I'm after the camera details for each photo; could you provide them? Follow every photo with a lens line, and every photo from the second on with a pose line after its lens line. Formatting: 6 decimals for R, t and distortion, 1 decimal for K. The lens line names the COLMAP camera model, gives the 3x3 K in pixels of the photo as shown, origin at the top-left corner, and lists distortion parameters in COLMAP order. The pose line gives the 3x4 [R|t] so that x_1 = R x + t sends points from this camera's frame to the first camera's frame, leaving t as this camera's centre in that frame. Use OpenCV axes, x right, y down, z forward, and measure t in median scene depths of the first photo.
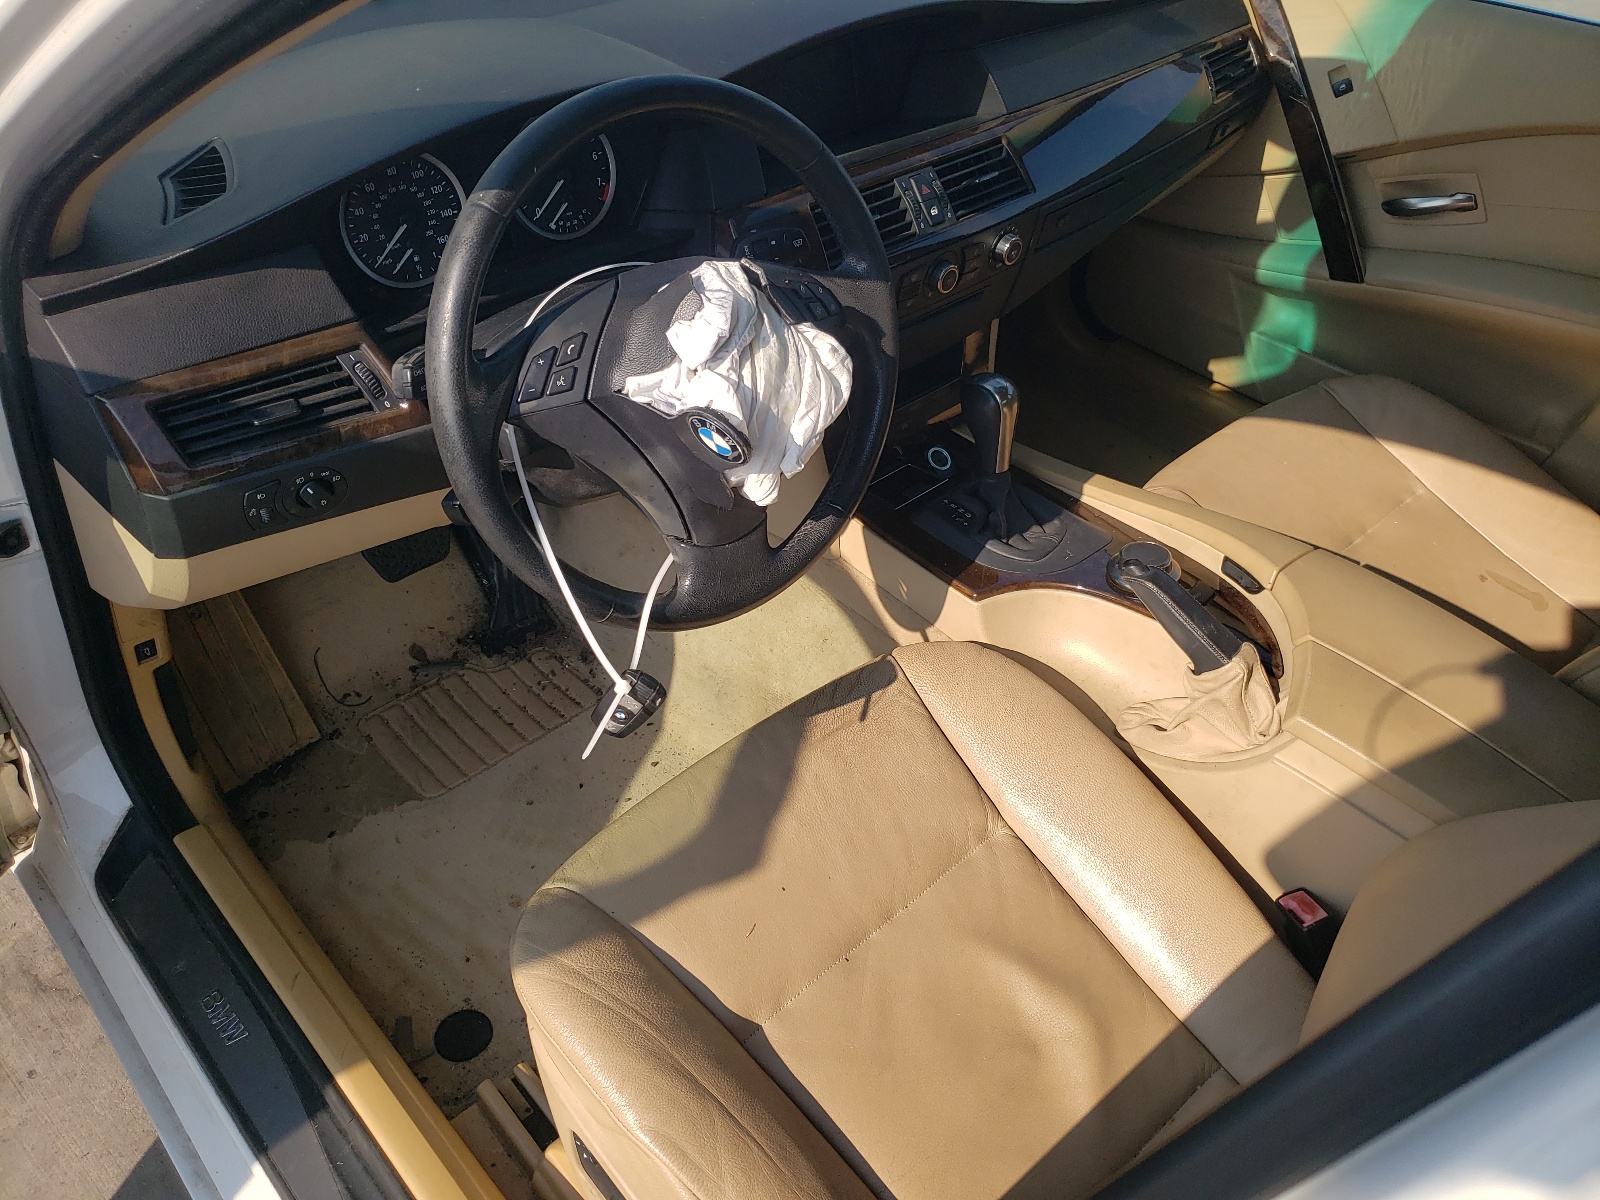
lens RADIAL K [[1189.0, 0, 796.8], [0, 1189.0, 588.8], [0, 0, 1]] dist [-0.012484, -0.011248]
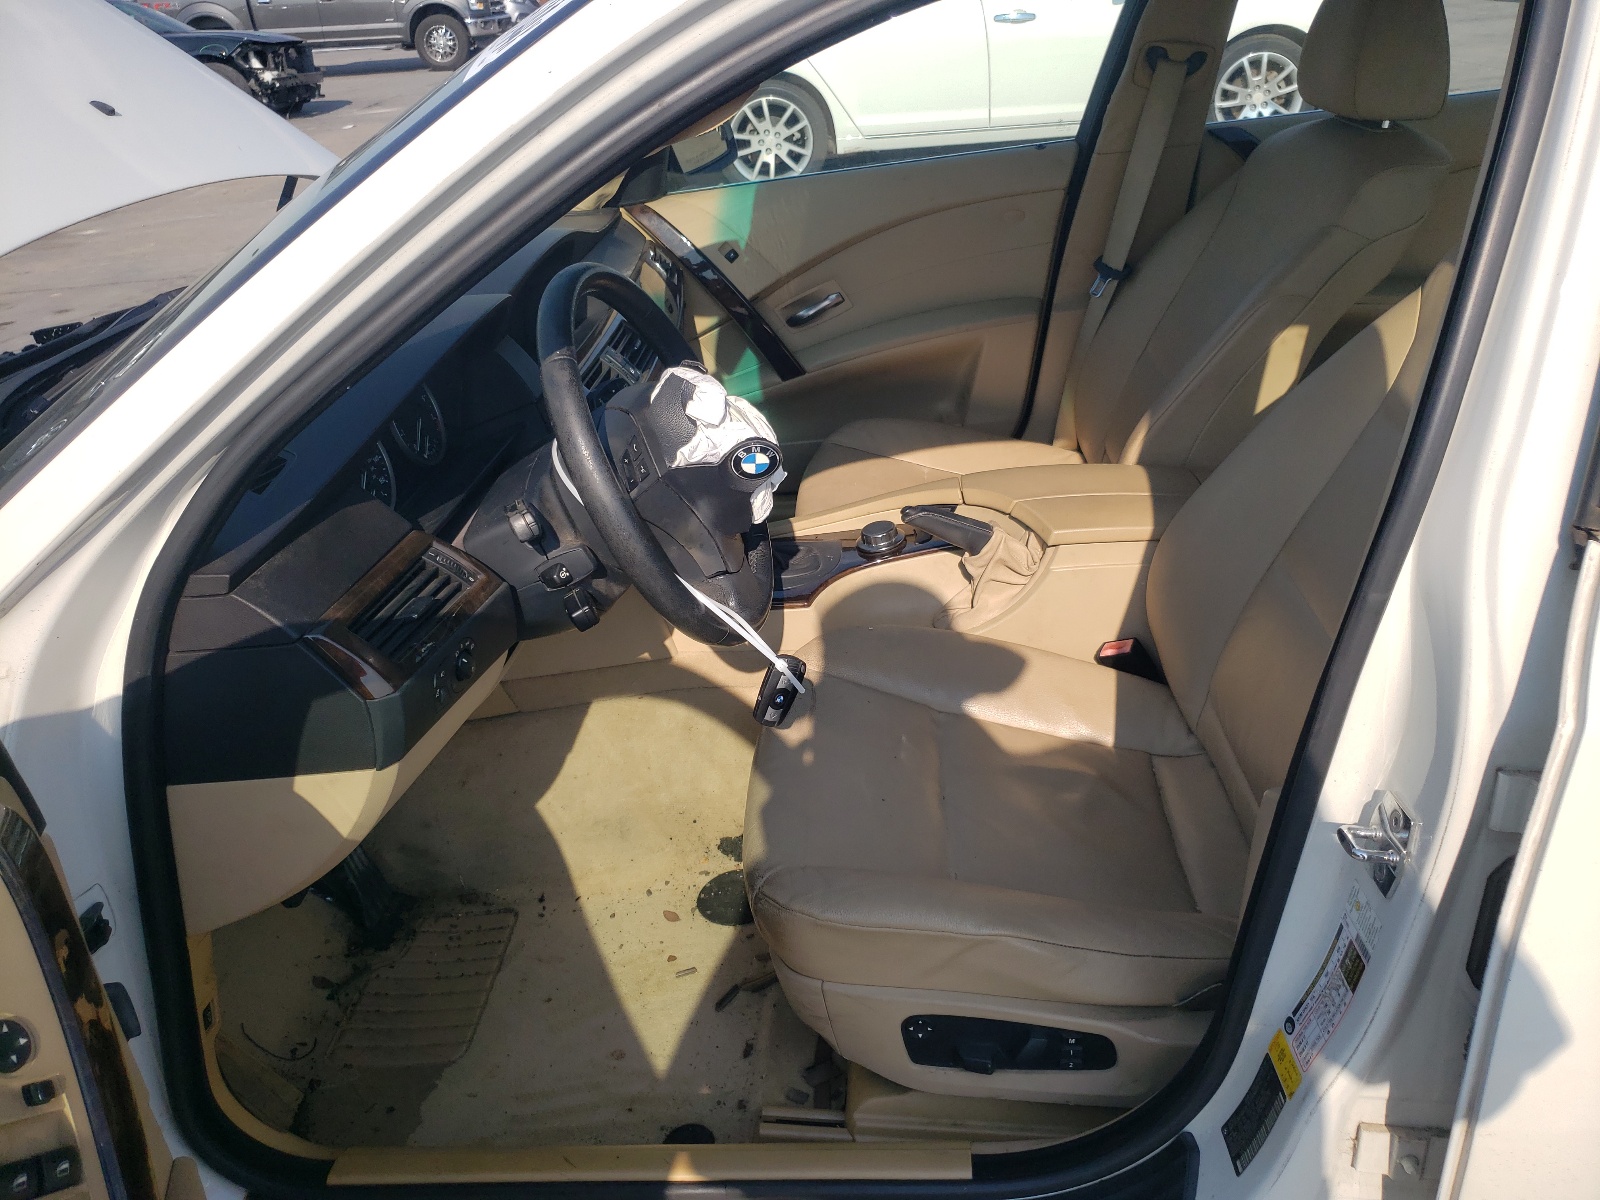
lens RADIAL K [[1189.0, 0, 807.2], [0, 1189.0, 604.1], [0, 0, 1]] dist [-0.012484, -0.011248]
pose [[0.716085, -0.414051, 0.561947, -0.674595], [0.539711, 0.838970, -0.069585, 0.111998], [-0.442645, 0.353117, 0.824241, -0.105414]]
